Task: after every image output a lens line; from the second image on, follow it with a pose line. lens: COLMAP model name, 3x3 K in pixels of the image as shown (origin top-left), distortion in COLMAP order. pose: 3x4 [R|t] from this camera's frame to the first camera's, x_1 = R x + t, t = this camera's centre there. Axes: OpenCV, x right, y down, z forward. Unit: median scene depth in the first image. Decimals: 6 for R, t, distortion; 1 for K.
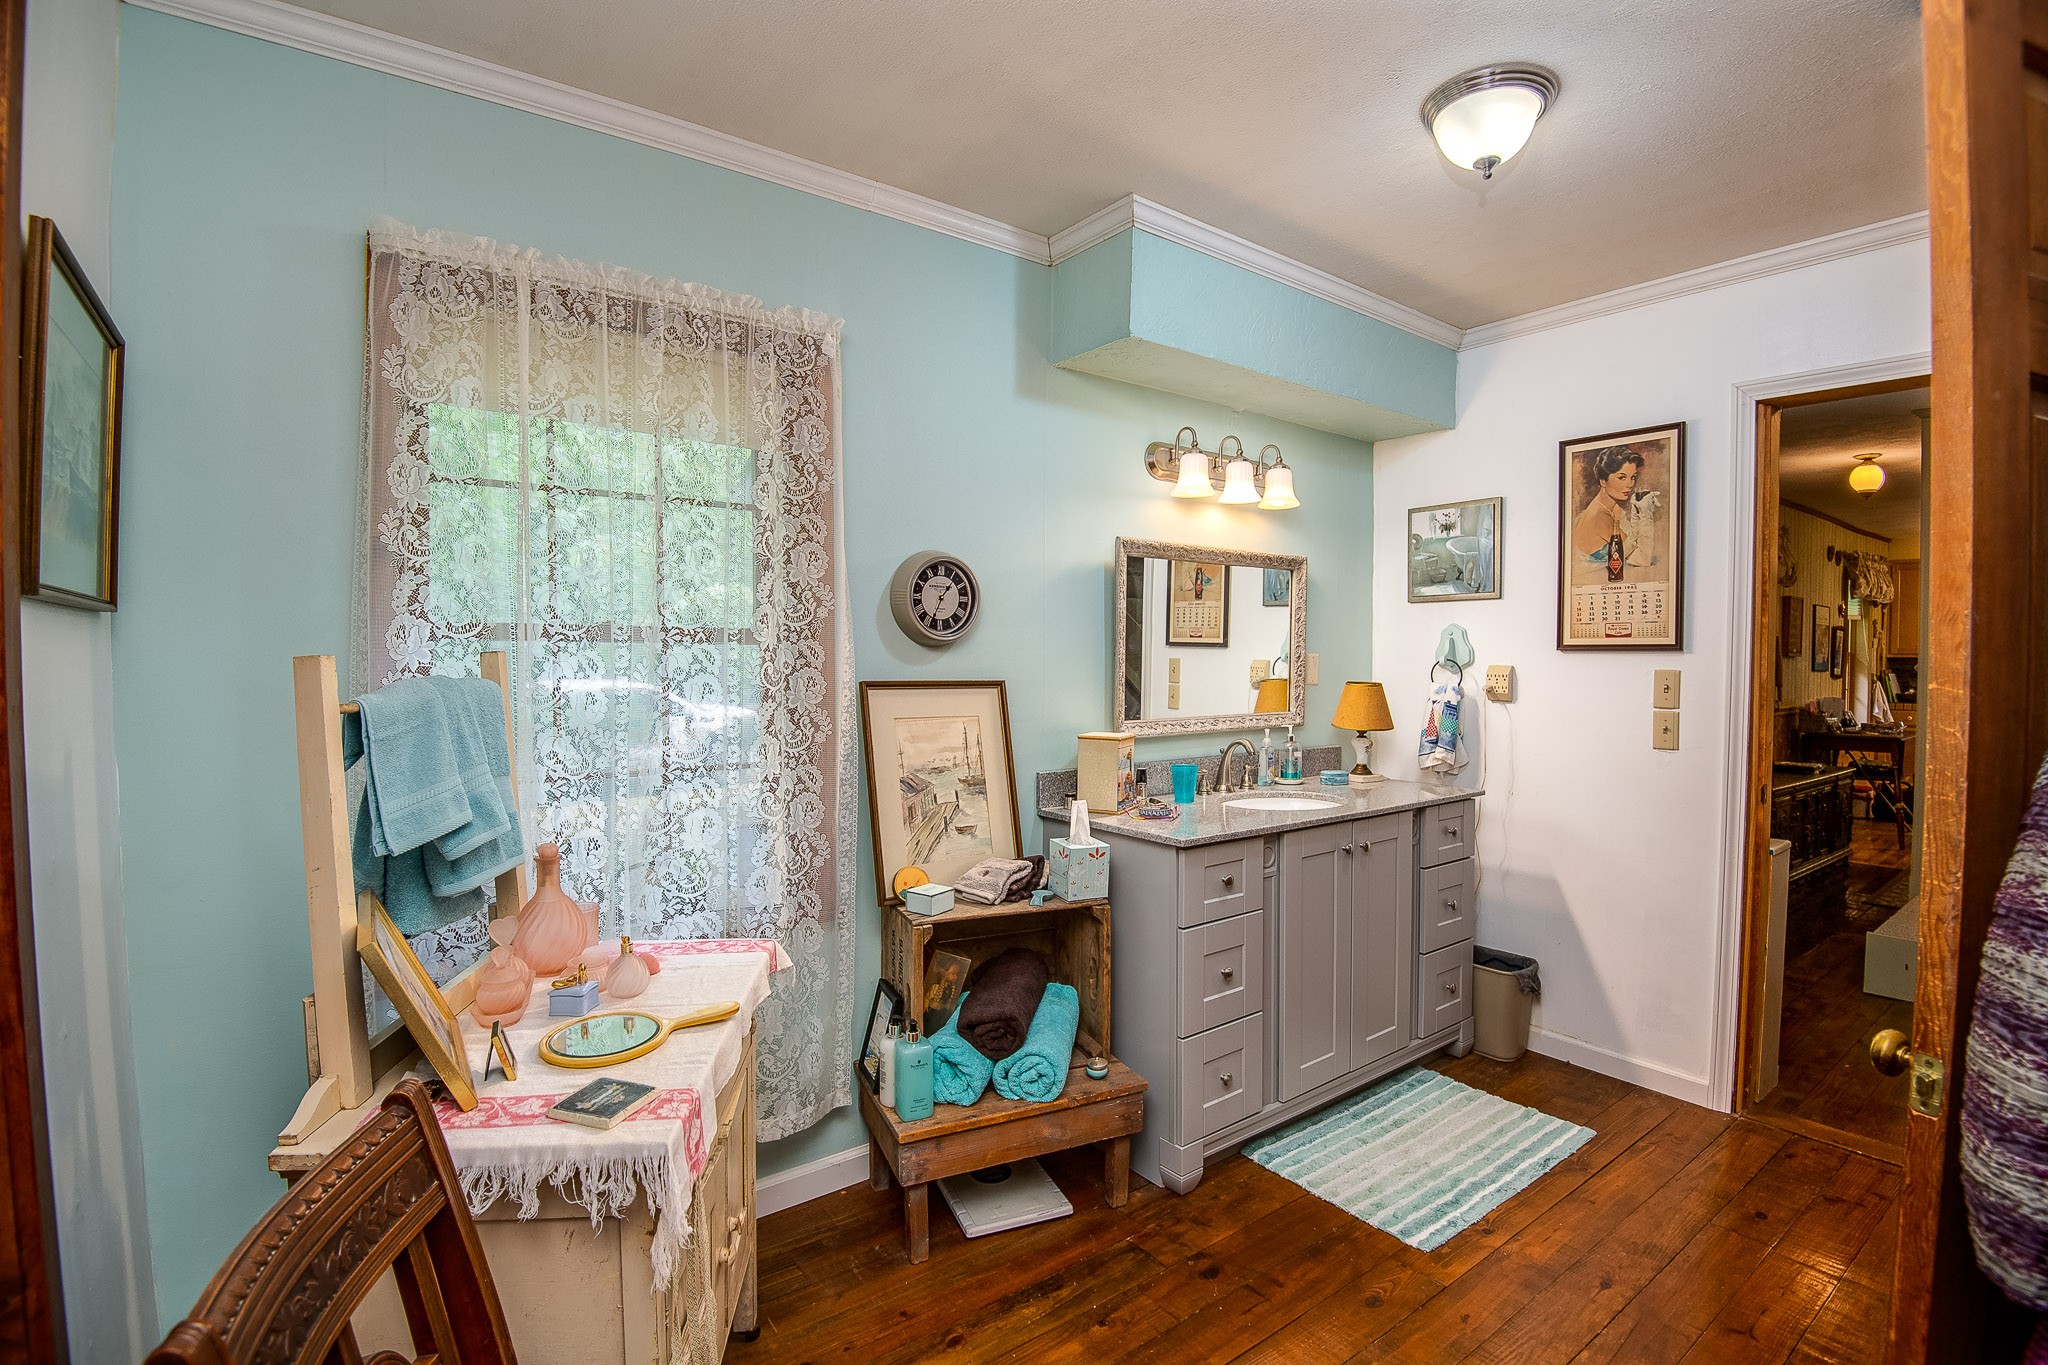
lens RADIAL K [[949.6, 0, 1026.2], [0, 949.6, 681.6], [0, 0, 1]] dist [-0.032874, -0.004001]
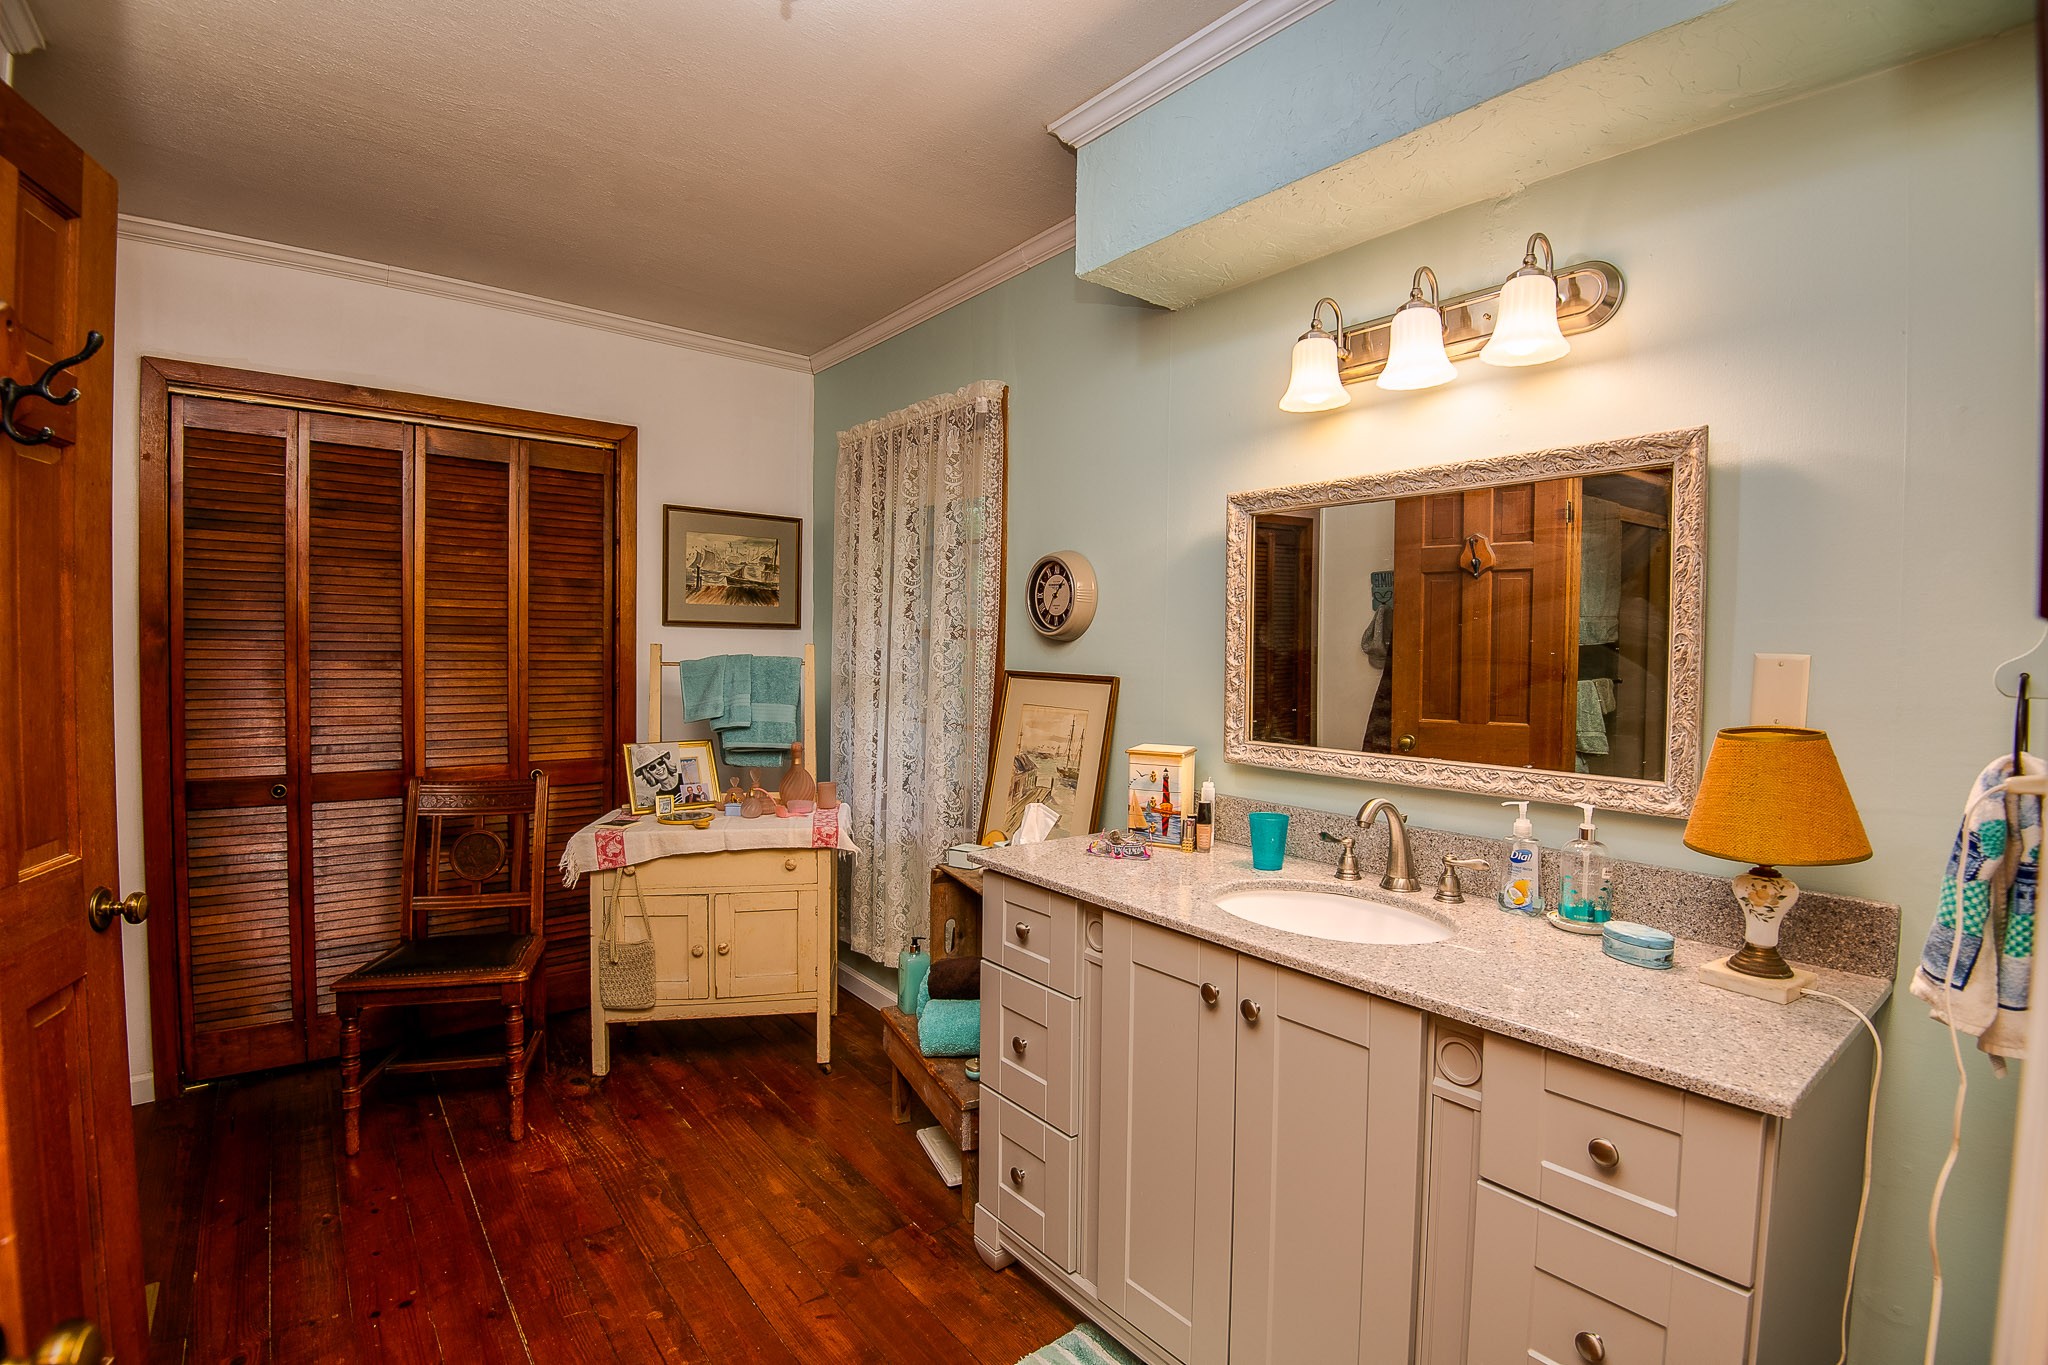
lens RADIAL K [[949.6, 0, 1026.0], [0, 949.6, 680.3], [0, 0, 1]] dist [-0.032874, -0.004001]
pose [[0.012355, 0.034276, -0.999336, 0.969104], [-0.036455, 0.998763, 0.033806, -0.027710], [0.999259, 0.036013, 0.013589, 0.950508]]
